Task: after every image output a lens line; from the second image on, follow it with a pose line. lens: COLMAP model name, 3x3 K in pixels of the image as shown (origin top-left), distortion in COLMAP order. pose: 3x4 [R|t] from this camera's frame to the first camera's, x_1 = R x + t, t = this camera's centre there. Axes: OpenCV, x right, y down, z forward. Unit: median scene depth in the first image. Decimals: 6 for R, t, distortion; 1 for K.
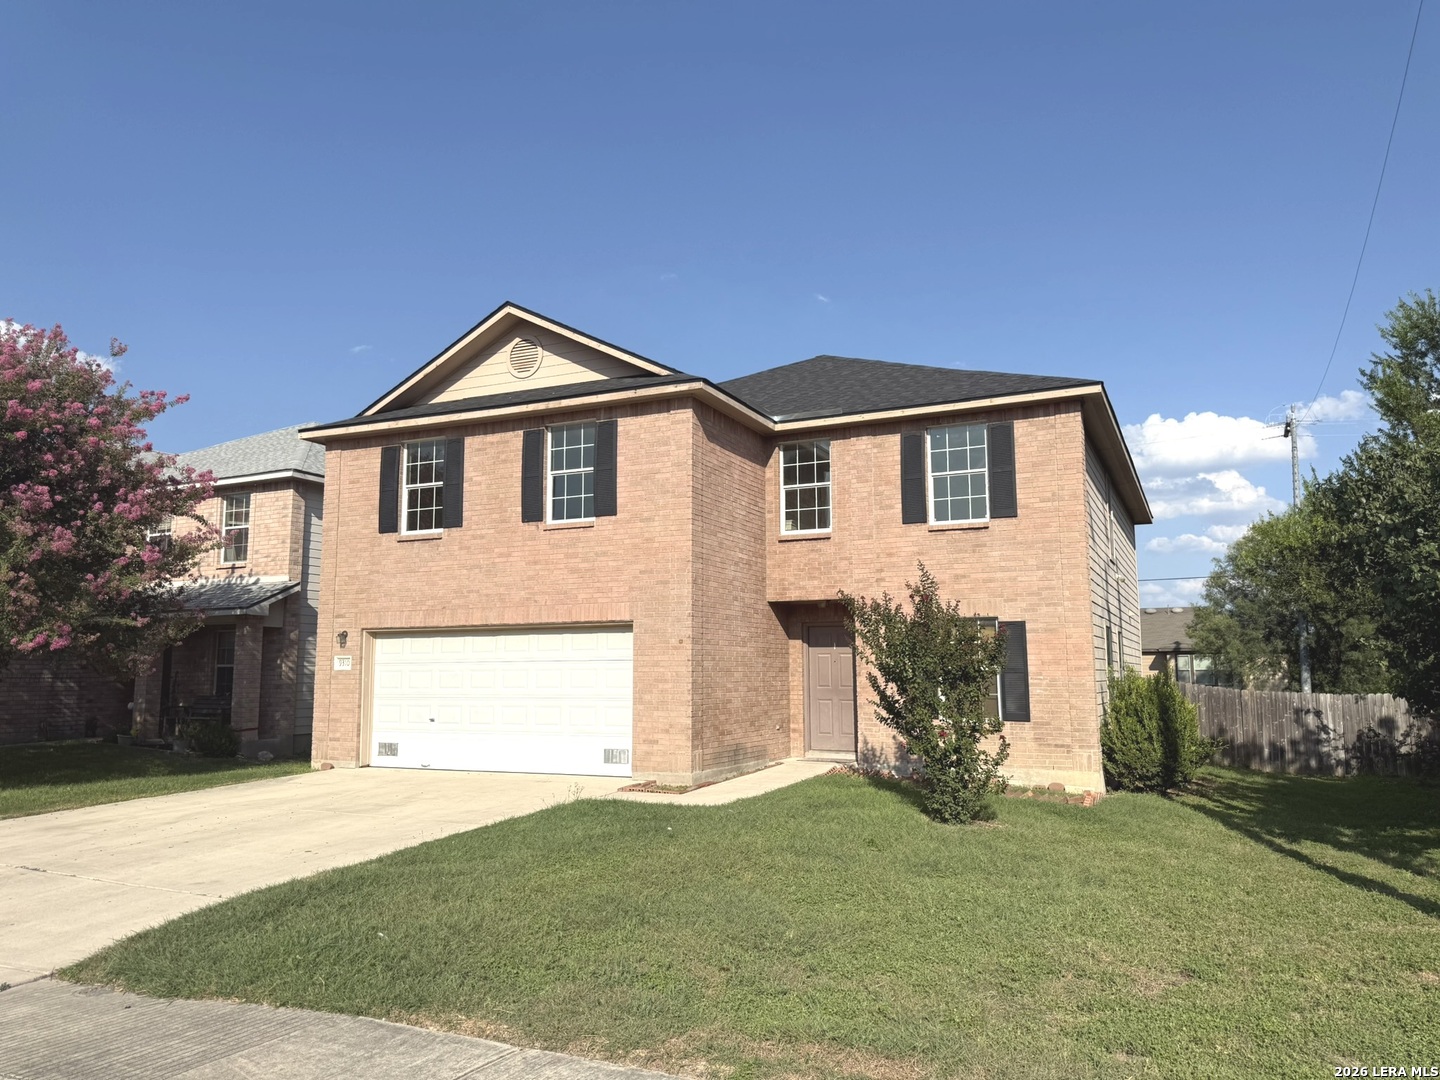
lens RADIAL K [[994.6, 0, 720.0], [0, 994.6, 540.0], [0, 0, 1]] dist [0.164060, -0.267456]
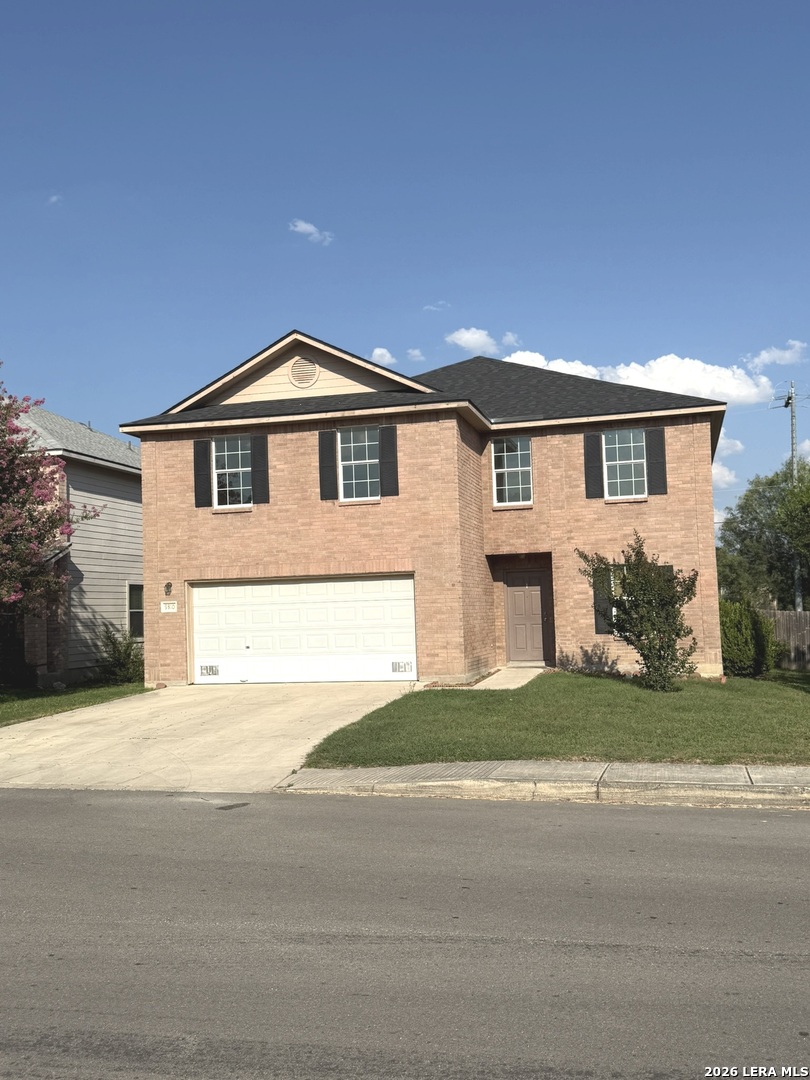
lens RADIAL K [[1014.6, 0, 405.0], [0, 1014.6, 540.0], [0, 0, 1]] dist [0.143060, 0.000397]
pose [[0.981594, -0.015329, 0.190364, -0.343836], [0.004248, 0.998279, 0.058483, -0.042849], [-0.190933, -0.056598, 0.979970, -0.365075]]
